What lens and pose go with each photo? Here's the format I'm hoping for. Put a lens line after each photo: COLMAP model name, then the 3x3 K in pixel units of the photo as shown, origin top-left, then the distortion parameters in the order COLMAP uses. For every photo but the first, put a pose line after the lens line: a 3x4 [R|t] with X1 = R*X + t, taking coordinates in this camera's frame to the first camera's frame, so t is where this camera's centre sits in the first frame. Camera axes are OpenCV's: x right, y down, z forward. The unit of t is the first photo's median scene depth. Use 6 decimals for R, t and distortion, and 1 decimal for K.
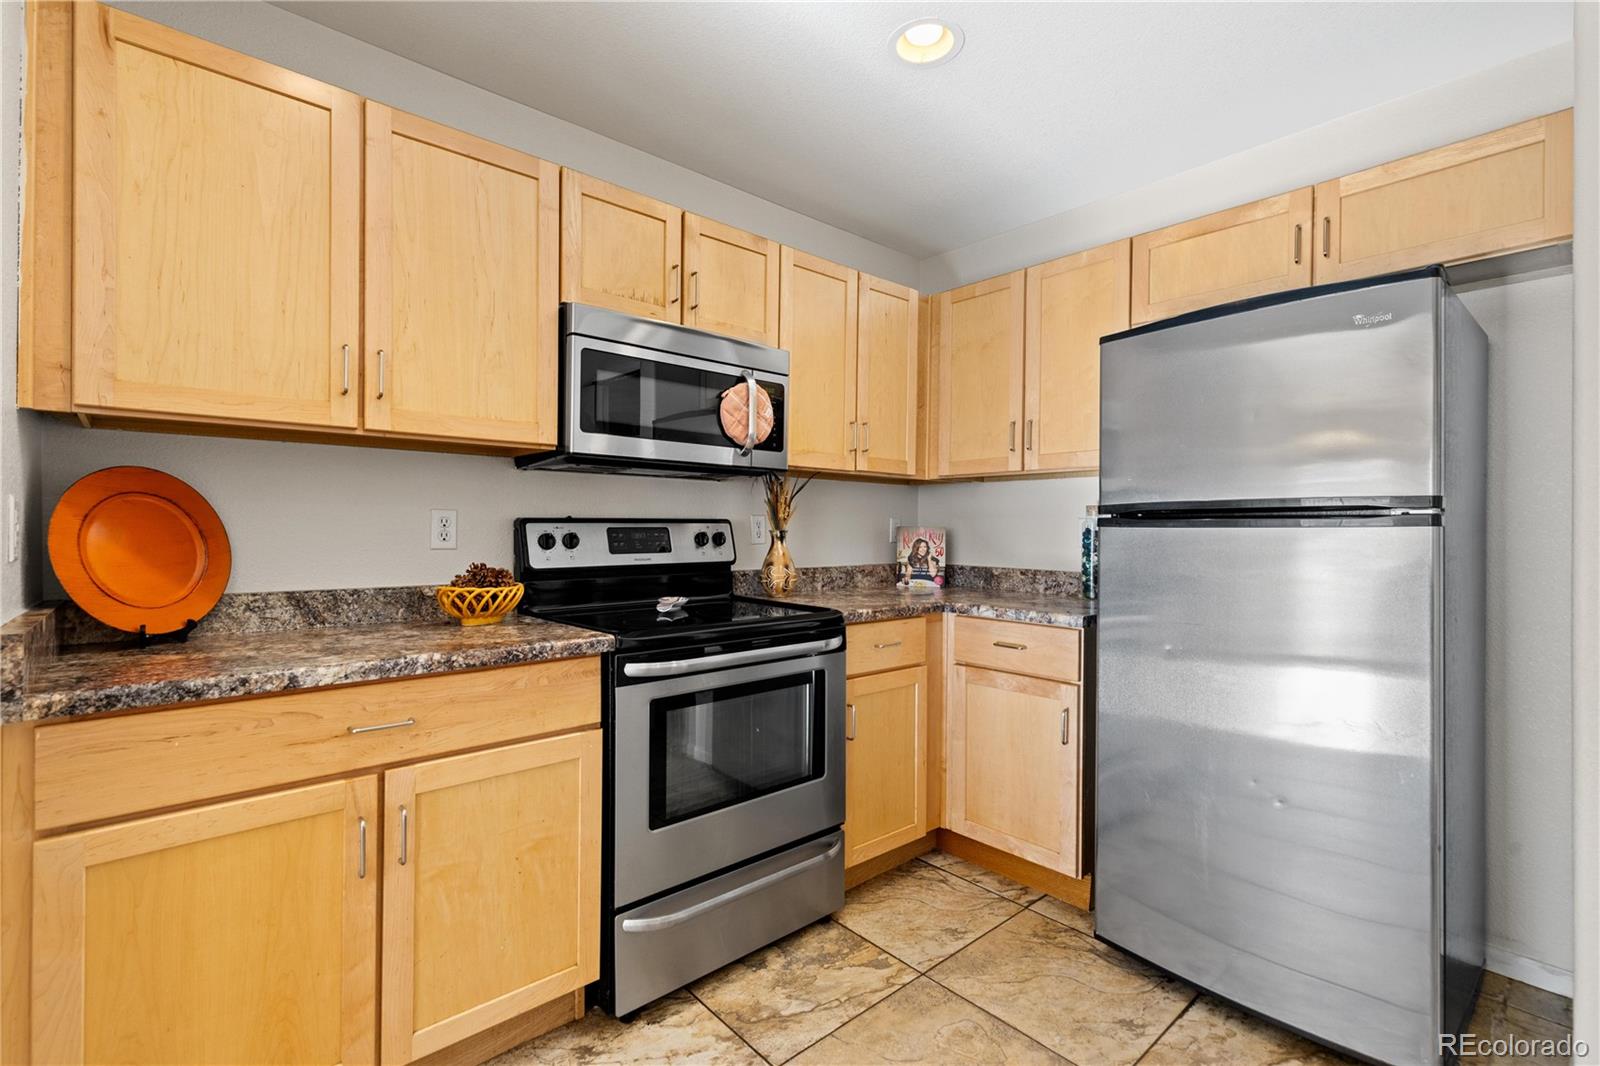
lens RADIAL K [[723.5, 0, 797.5], [0, 723.5, 528.5], [0, 0, 1]] dist [0.006917, -0.000114]
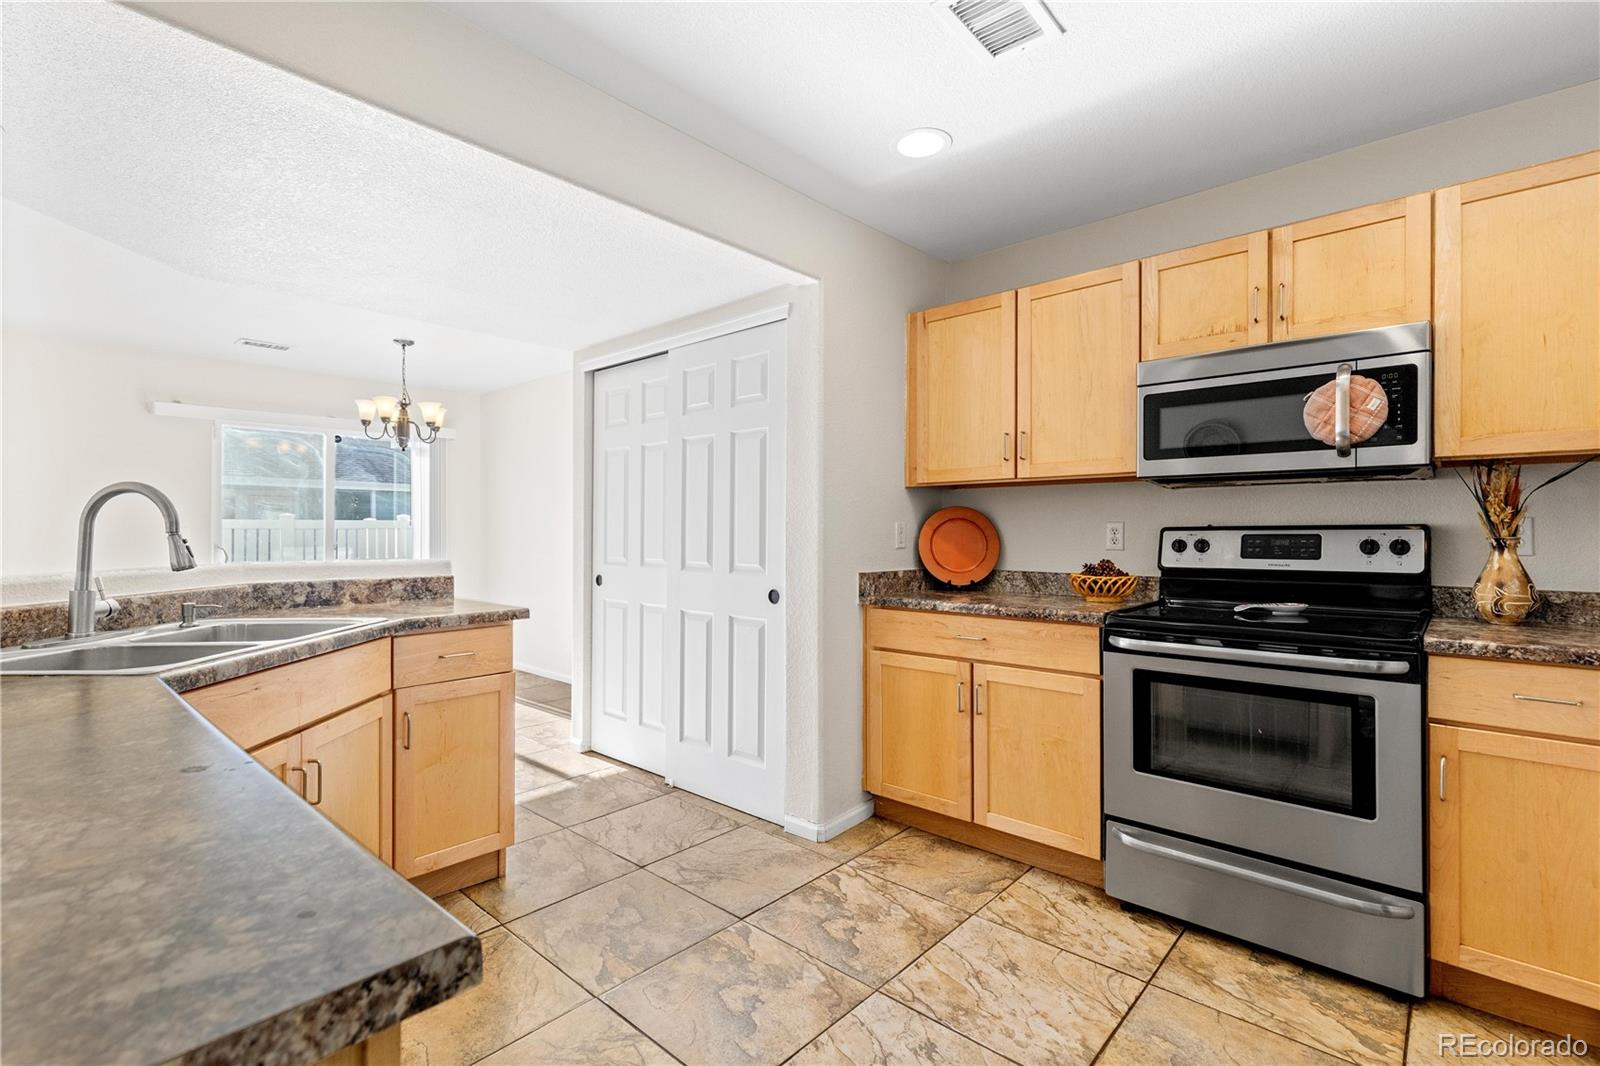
lens RADIAL K [[738.1, 0, 794.3], [0, 738.1, 530.3], [0, 0, 1]] dist [0.003200, 0.000033]
pose [[0.102594, -0.009129, -0.994681, 0.818678], [-0.000311, 0.999958, -0.009210, 0.003086], [0.994723, 0.001255, 0.102586, 0.208539]]
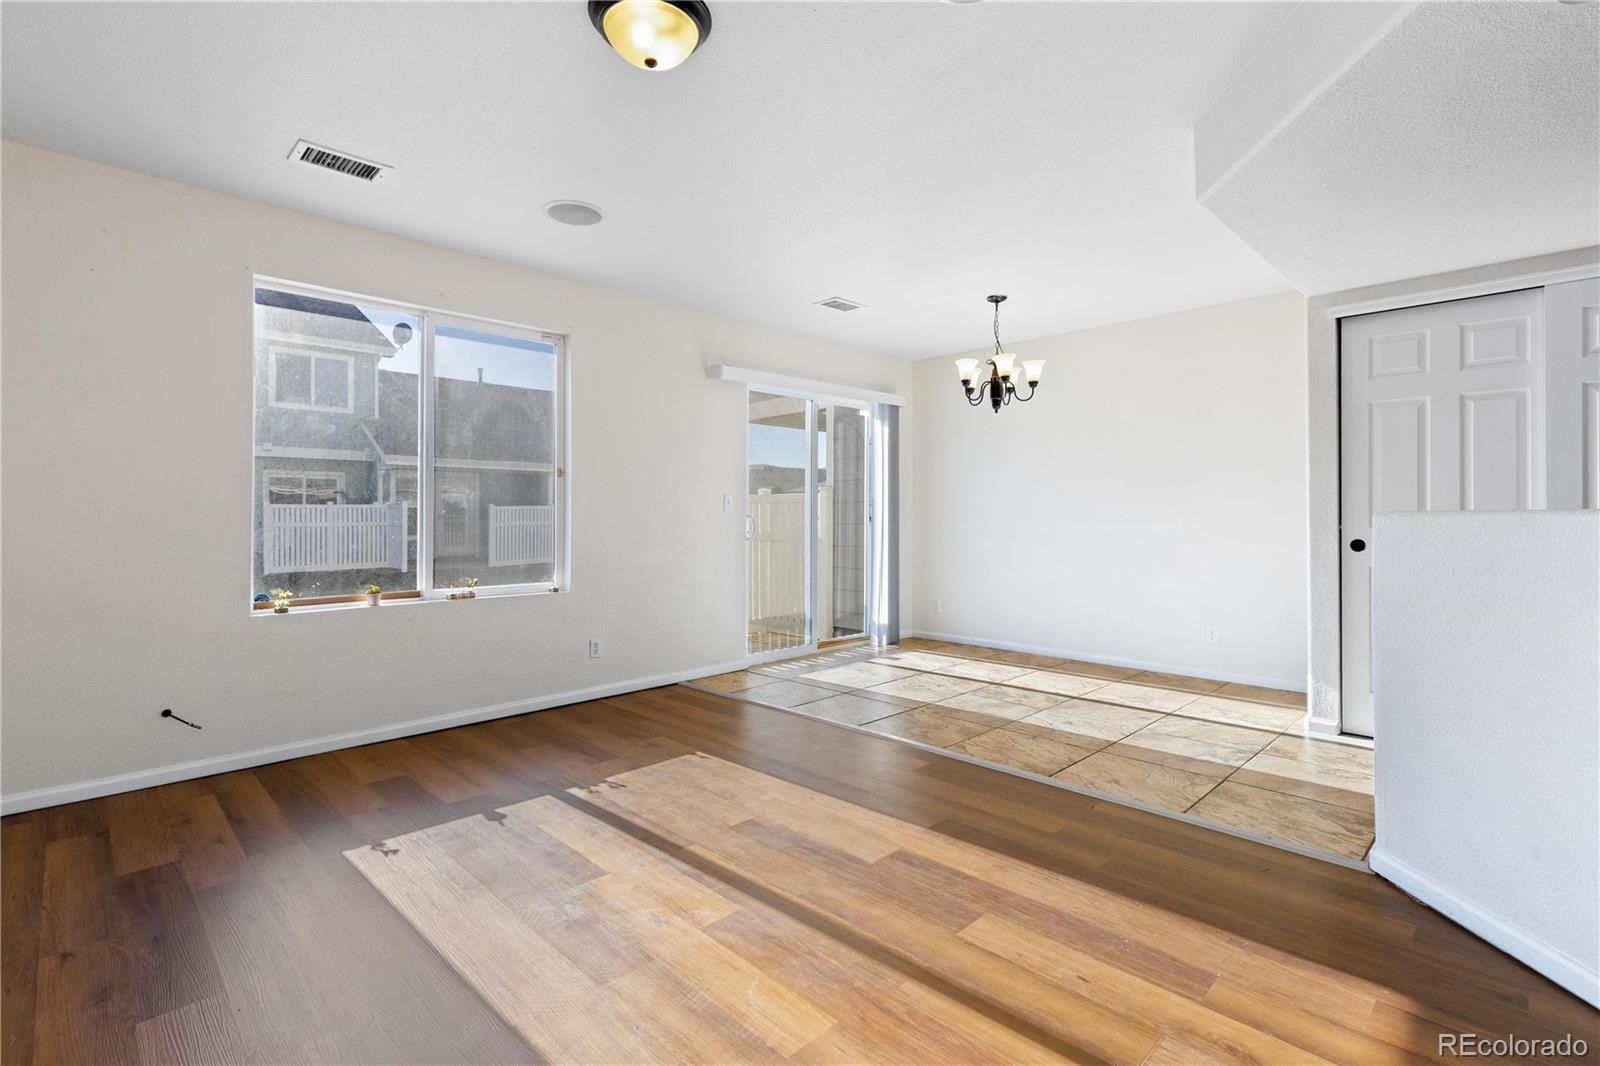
lens RADIAL K [[730.2, 0, 799.9], [0, 730.2, 506.8], [0, 0, 1]] dist [0.000813, -0.000435]
pose [[0.060798, -0.019779, -0.997954, 0.528677], [0.000504, 0.999804, -0.019785, 0.053740], [0.998150, 0.000700, 0.060796, -1.401717]]
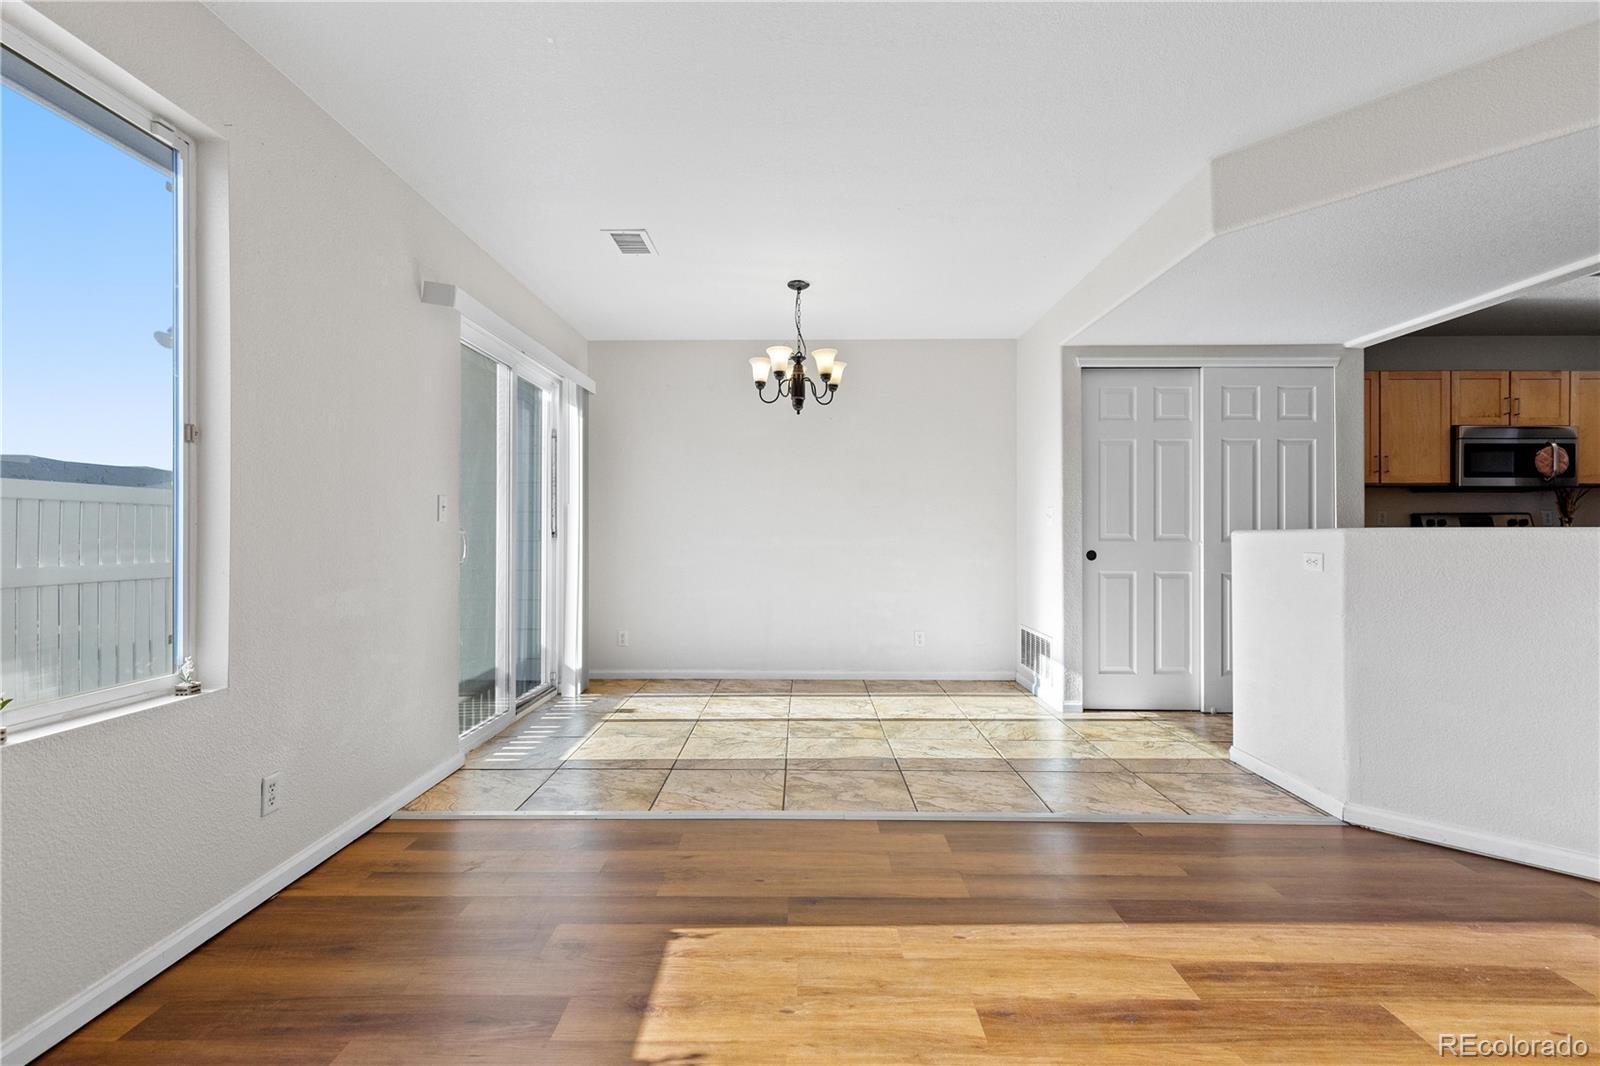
lens RADIAL K [[723.5, 0, 797.5], [0, 723.5, 528.5], [0, 0, 1]] dist [0.006917, -0.000114]
pose [[0.739963, -0.008385, -0.672595, -0.273383], [0.002664, 0.999951, -0.009535, 0.051108], [0.672642, 0.005264, 0.739950, -2.060873]]
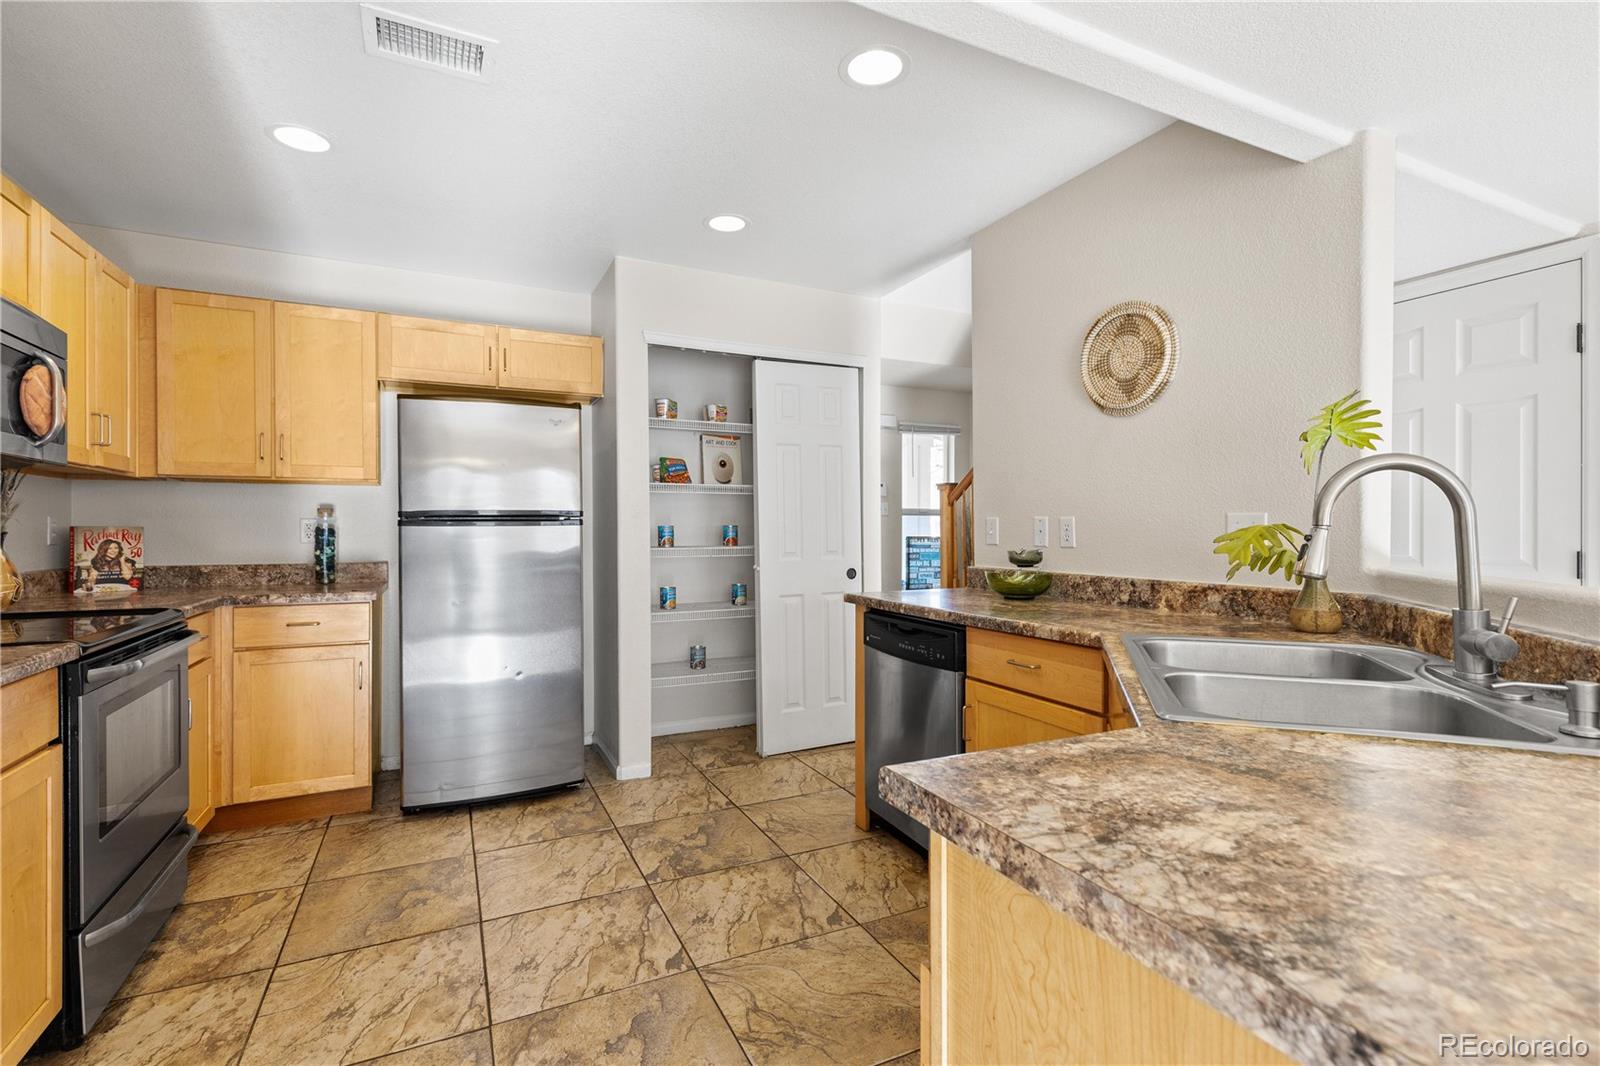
lens RADIAL K [[723.5, 0, 797.5], [0, 723.5, 528.5], [0, 0, 1]] dist [0.006917, -0.000114]
pose [[0.270119, -0.009977, 0.962775, -0.702555], [0.004236, 0.999949, 0.009174, -0.006674], [-0.962818, 0.001601, 0.270148, -0.137436]]
